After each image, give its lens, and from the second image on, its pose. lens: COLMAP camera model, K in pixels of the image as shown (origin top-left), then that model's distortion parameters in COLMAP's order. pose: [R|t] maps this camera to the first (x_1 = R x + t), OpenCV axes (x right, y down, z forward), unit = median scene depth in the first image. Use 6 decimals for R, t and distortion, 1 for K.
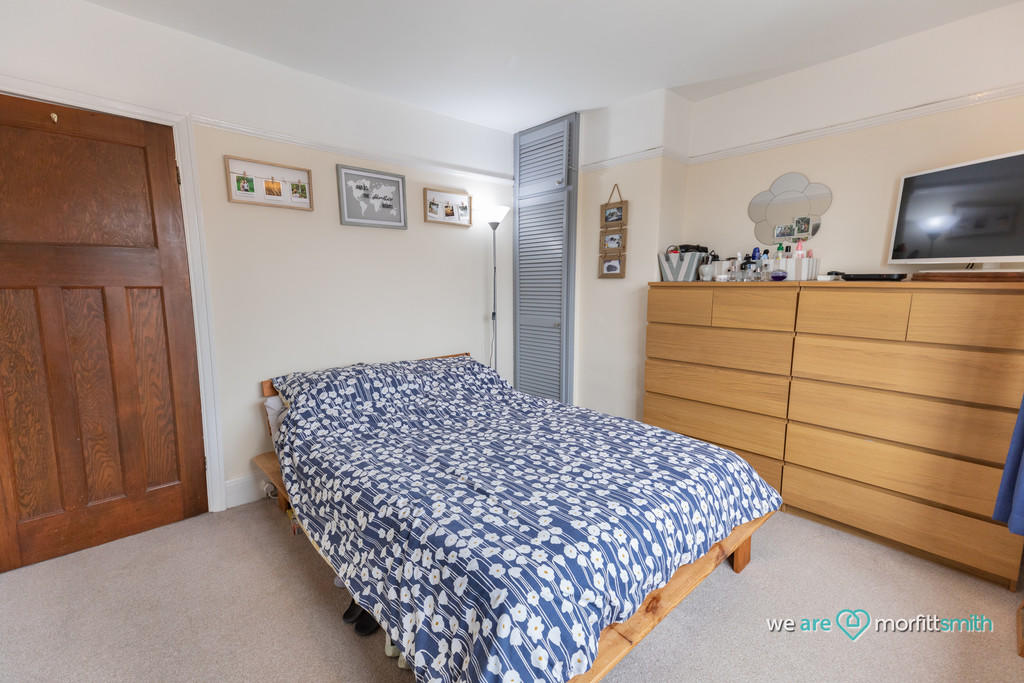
lens RADIAL K [[464.7, 0, 509.7], [0, 464.7, 296.2], [0, 0, 1]] dist [-0.000599, -0.000209]
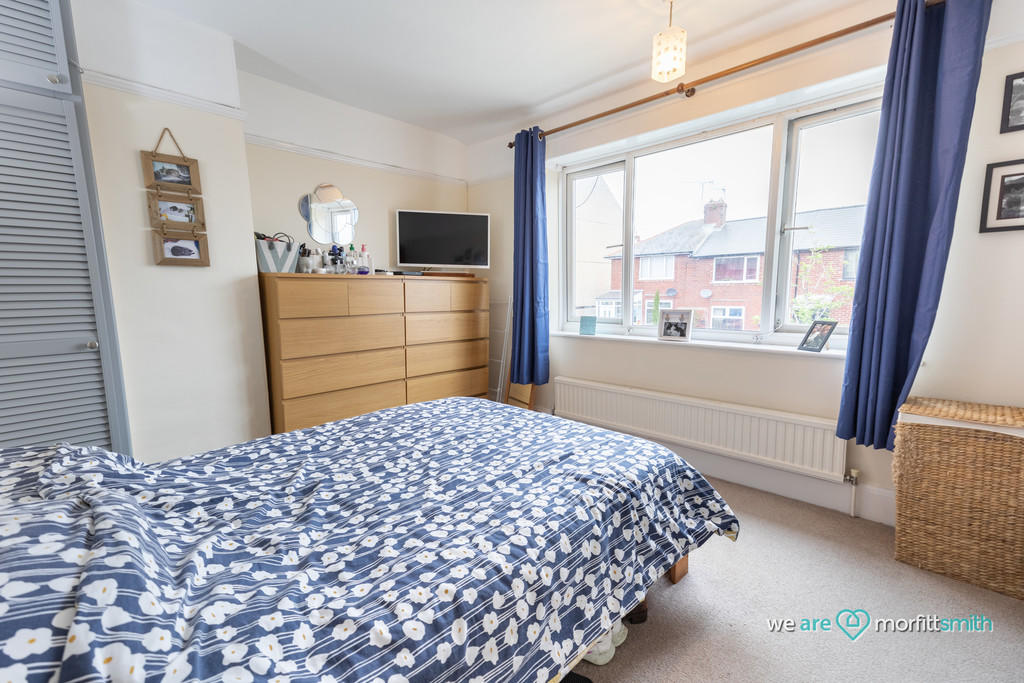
lens RADIAL K [[438.4, 0, 512.0], [0, 438.4, 341.5], [0, 0, 1]] dist [-0.001801, -0.000808]
pose [[-0.093223, -0.138804, 0.985922, -0.590678], [0.008160, 0.990095, 0.140163, -0.015658], [-0.995612, 0.021111, -0.091167, 0.652623]]
